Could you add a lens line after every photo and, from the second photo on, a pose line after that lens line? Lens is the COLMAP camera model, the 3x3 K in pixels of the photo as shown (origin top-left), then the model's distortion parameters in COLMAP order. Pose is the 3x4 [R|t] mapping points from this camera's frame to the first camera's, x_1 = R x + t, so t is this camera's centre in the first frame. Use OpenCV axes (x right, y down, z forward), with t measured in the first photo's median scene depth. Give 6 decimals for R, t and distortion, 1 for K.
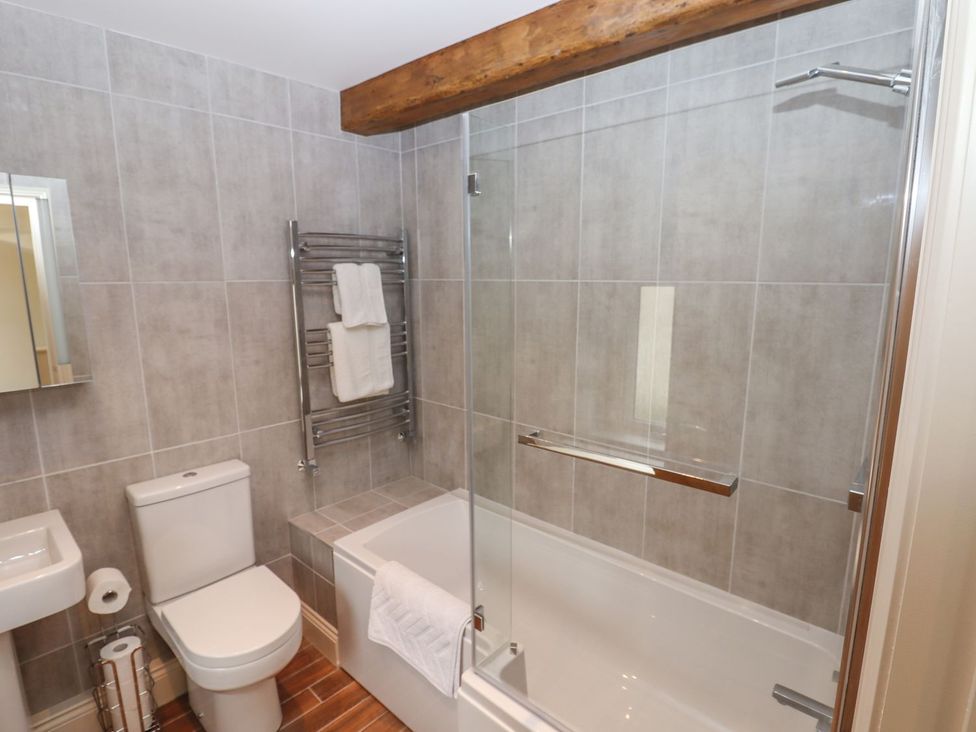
lens RADIAL K [[510.4, 0, 492.3], [0, 510.4, 365.5], [0, 0, 1]] dist [0.002175, -0.013871]
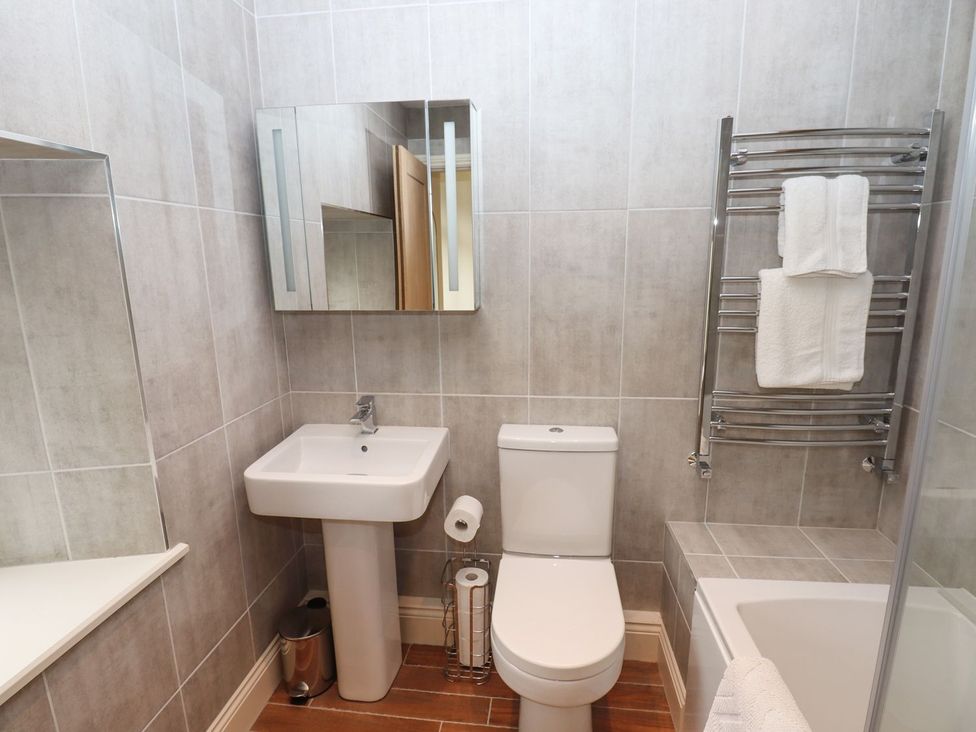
lens RADIAL K [[510.4, 0, 492.3], [0, 510.4, 365.5], [0, 0, 1]] dist [0.002175, -0.013871]
pose [[0.589428, 0.161300, -0.791554, 0.029705], [-0.129863, 0.986038, 0.104230, 0.021203], [0.797315, 0.041357, 0.602145, 0.332591]]
